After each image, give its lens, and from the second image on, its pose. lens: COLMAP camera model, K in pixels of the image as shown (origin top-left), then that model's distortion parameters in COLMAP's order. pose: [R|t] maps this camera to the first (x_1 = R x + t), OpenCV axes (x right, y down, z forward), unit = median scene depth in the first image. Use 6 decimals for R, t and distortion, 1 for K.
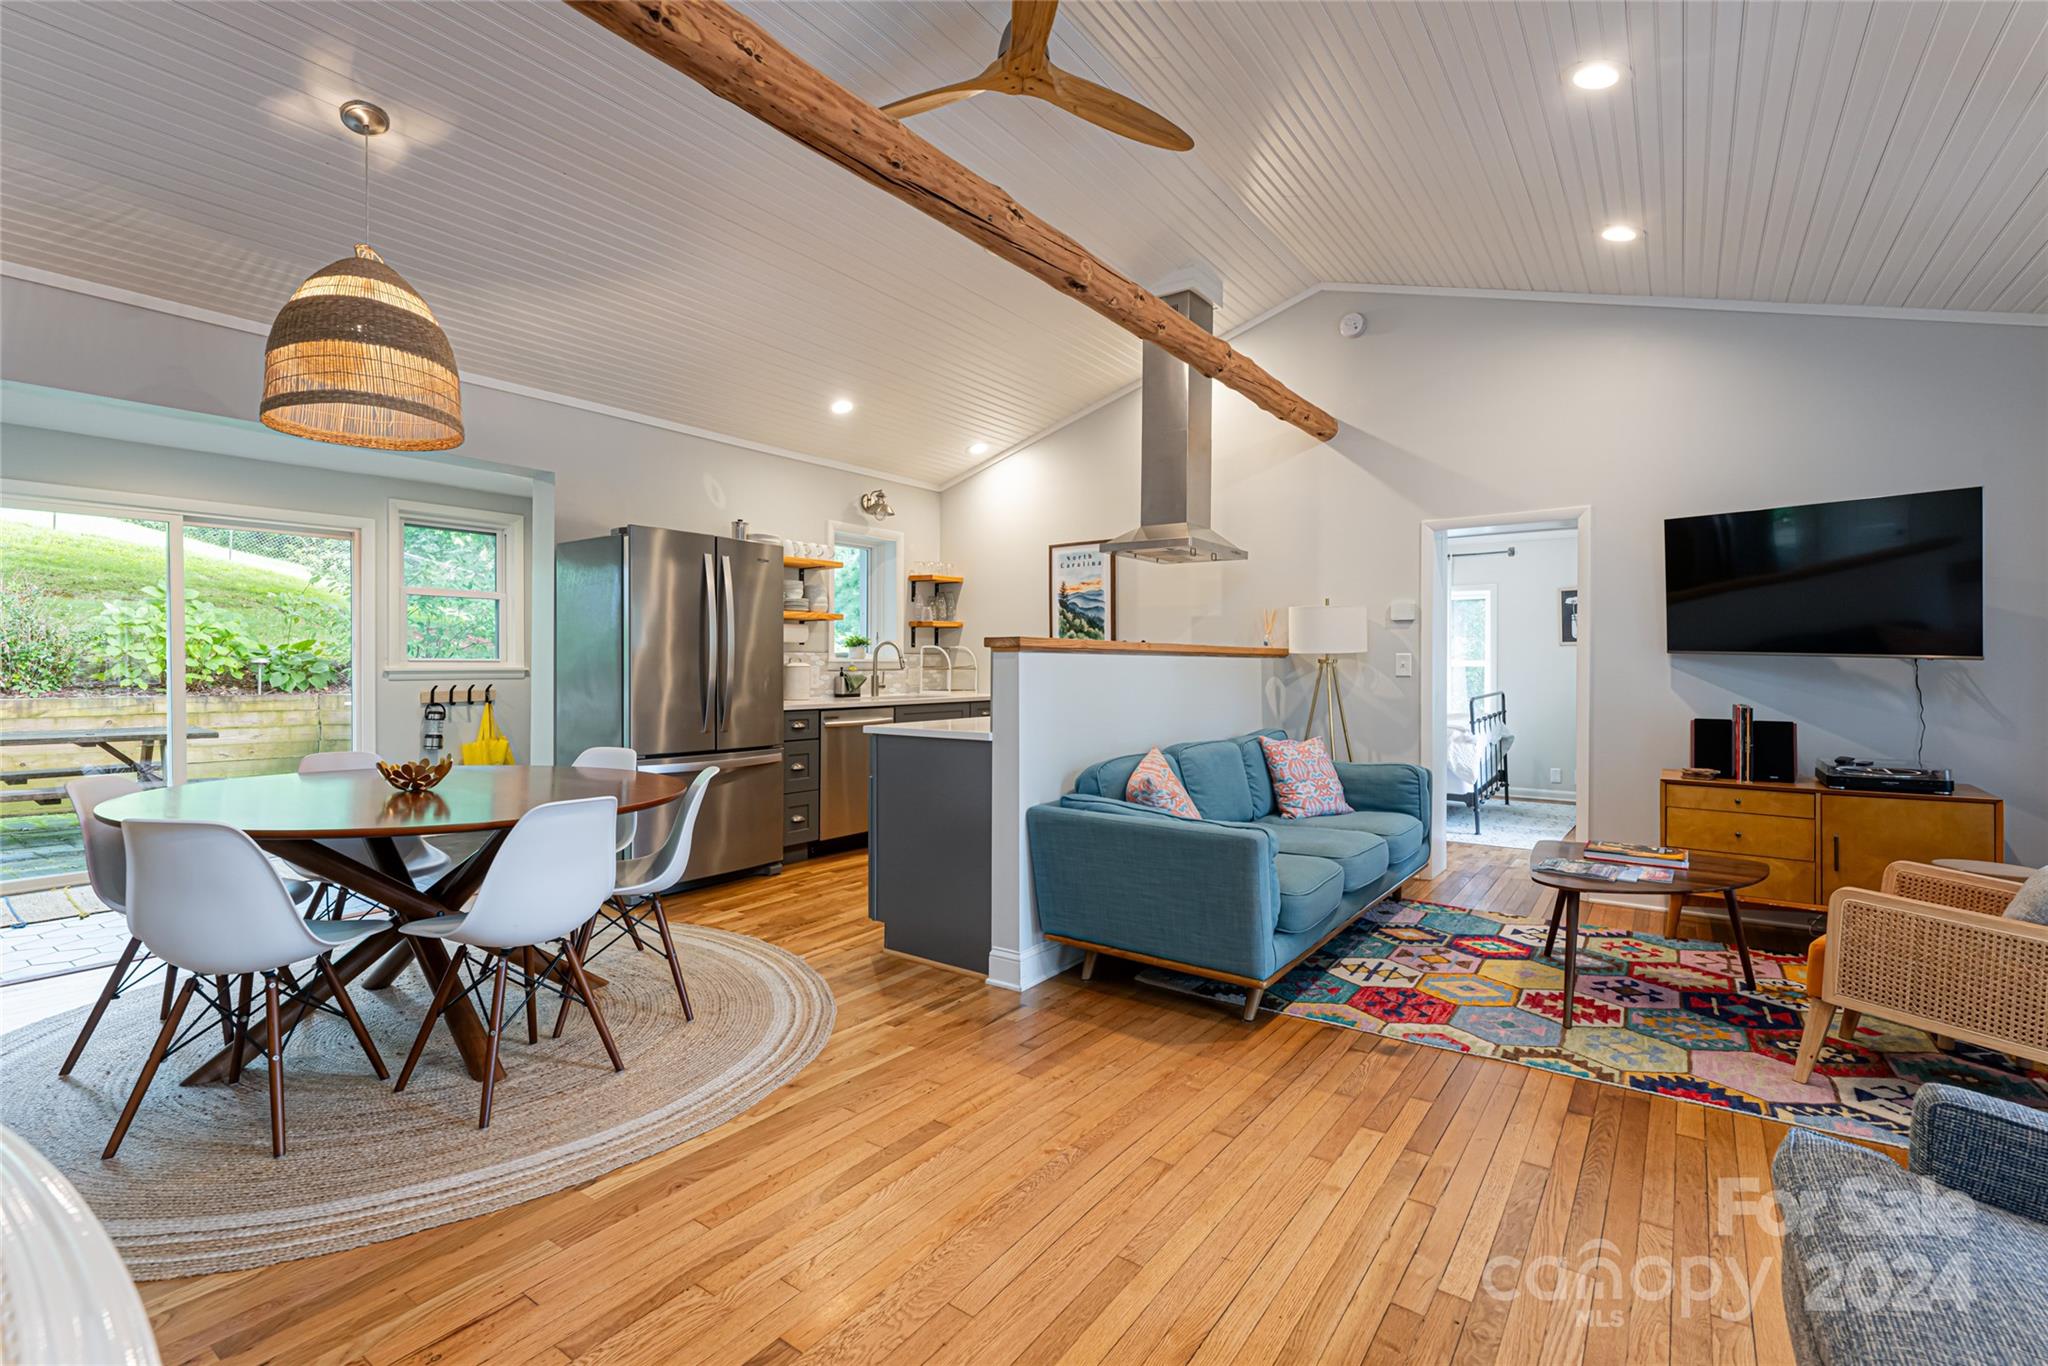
lens RADIAL K [[928.6, 0, 1000.3], [0, 928.6, 669.0], [0, 0, 1]] dist [0.000243, 0.000332]
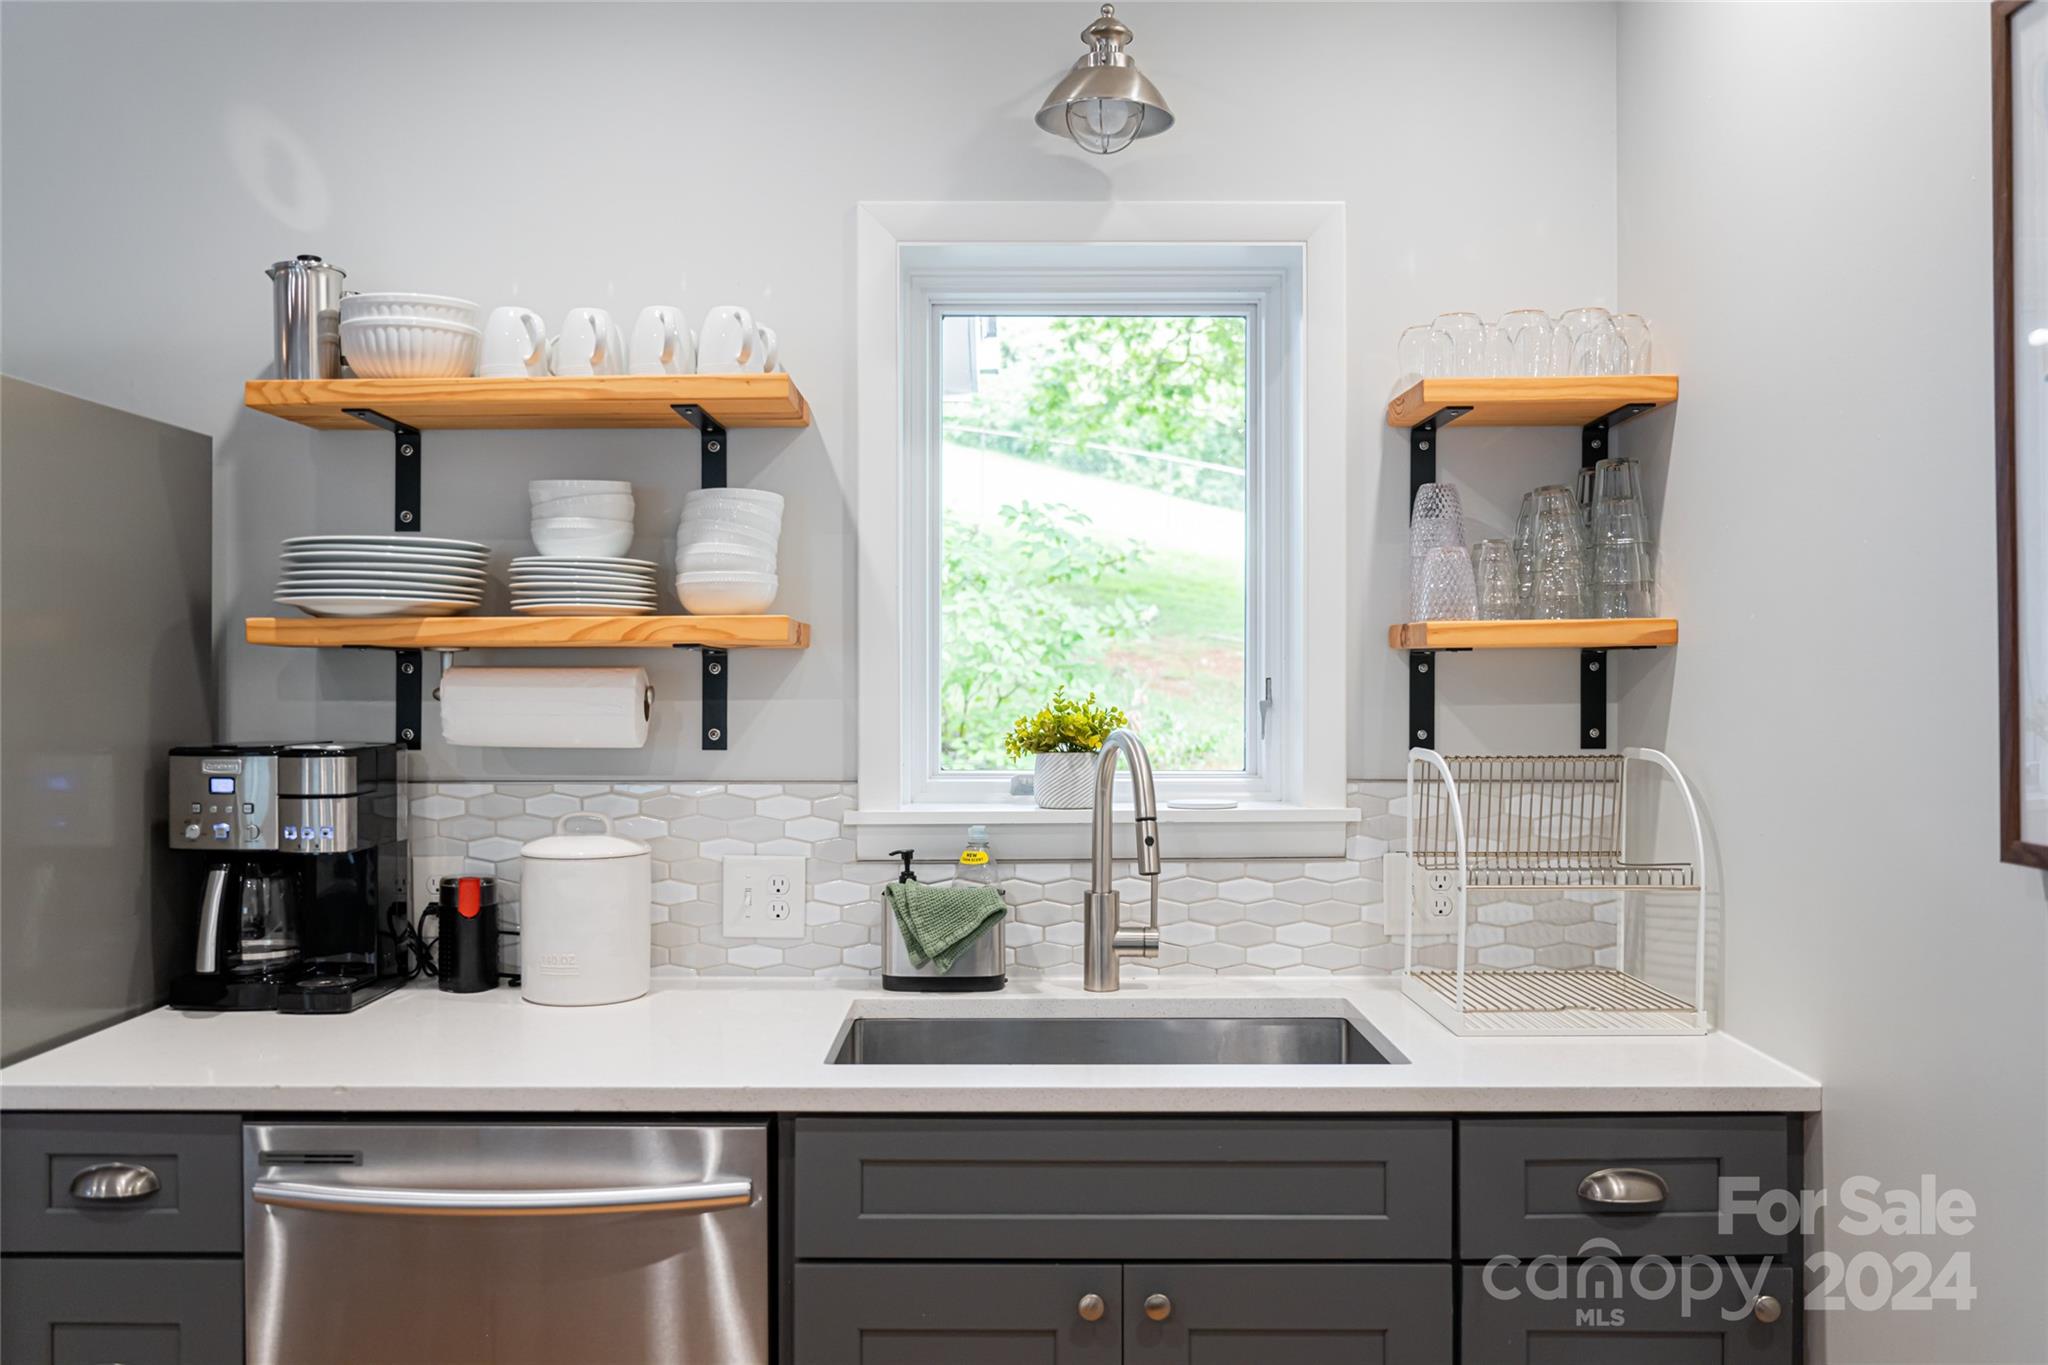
lens RADIAL K [[1657.6, 0, 1024.0], [0, 1657.6, 682.5], [0, 0, 1]] dist [-0.003068, 0.000131]
pose [[0.581843, -0.001365, -0.813300, 0.197303], [-0.001741, 0.999994, -0.002924, -0.048412], [0.813299, 0.003117, 0.581838, 0.936760]]
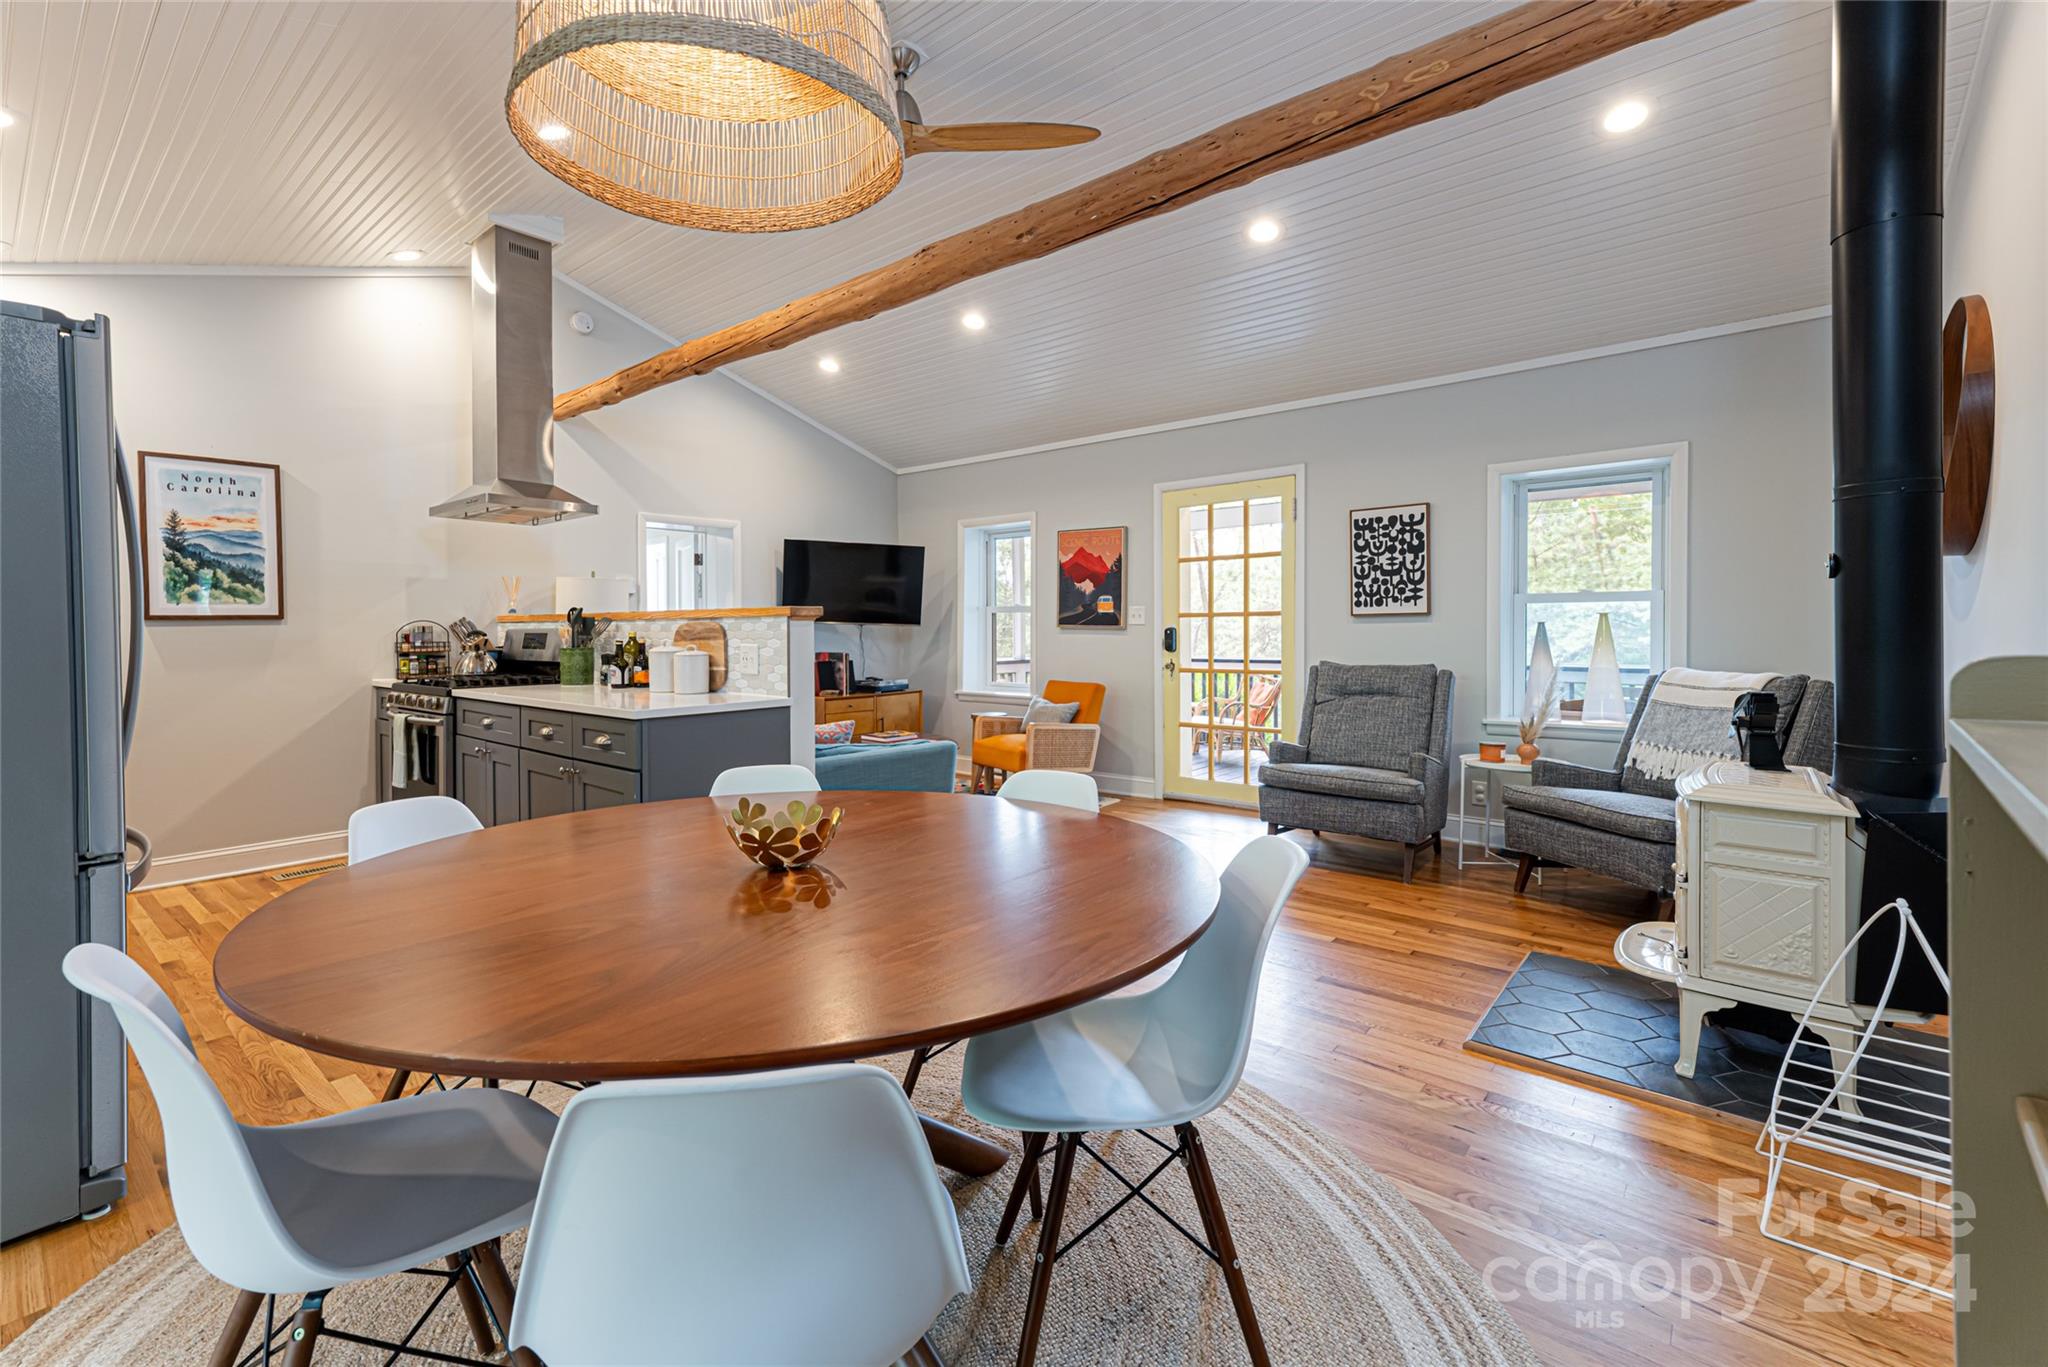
lens RADIAL K [[879.1, 0, 950.2], [0, 879.1, 643.1], [0, 0, 1]] dist [0.001818, 0.007300]
pose [[0.094325, -0.020807, 0.995324, -0.624583], [0.010753, 0.999745, 0.019880, -0.006965], [-0.995483, 0.008828, 0.094524, 0.467650]]
